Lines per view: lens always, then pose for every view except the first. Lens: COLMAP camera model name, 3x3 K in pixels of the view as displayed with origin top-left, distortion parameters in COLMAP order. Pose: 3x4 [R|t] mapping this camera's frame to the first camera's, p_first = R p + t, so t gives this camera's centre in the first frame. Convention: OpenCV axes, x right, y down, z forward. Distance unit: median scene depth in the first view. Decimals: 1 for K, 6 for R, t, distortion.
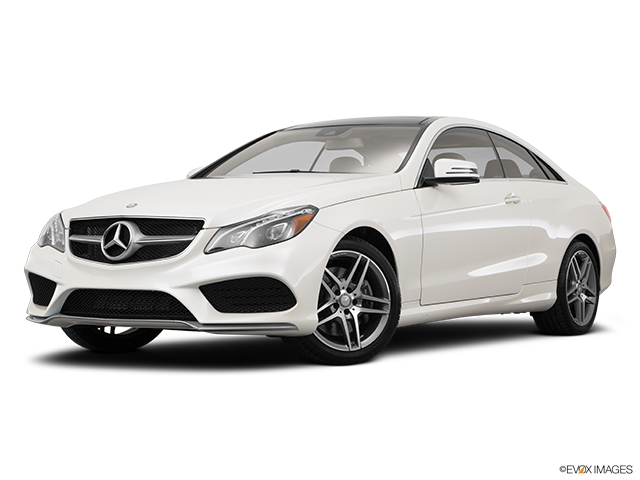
lens RADIAL K [[1235.5, 0, 320.0], [0, 1235.5, 240.0], [0, 0, 1]] dist [0.012656, 0.037598]
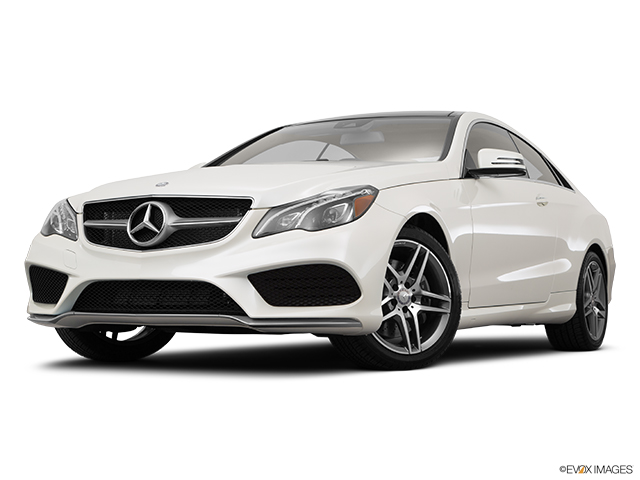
lens RADIAL K [[1169.4, 0, 320.0], [0, 1169.4, 240.0], [0, 0, 1]] dist [-0.002370, 0.106432]
pose [[0.996854, 0.009139, 0.078731, -0.103624], [-0.006236, 0.999294, -0.037036, 0.039596], [-0.079014, 0.036428, 0.996208, 0.174963]]
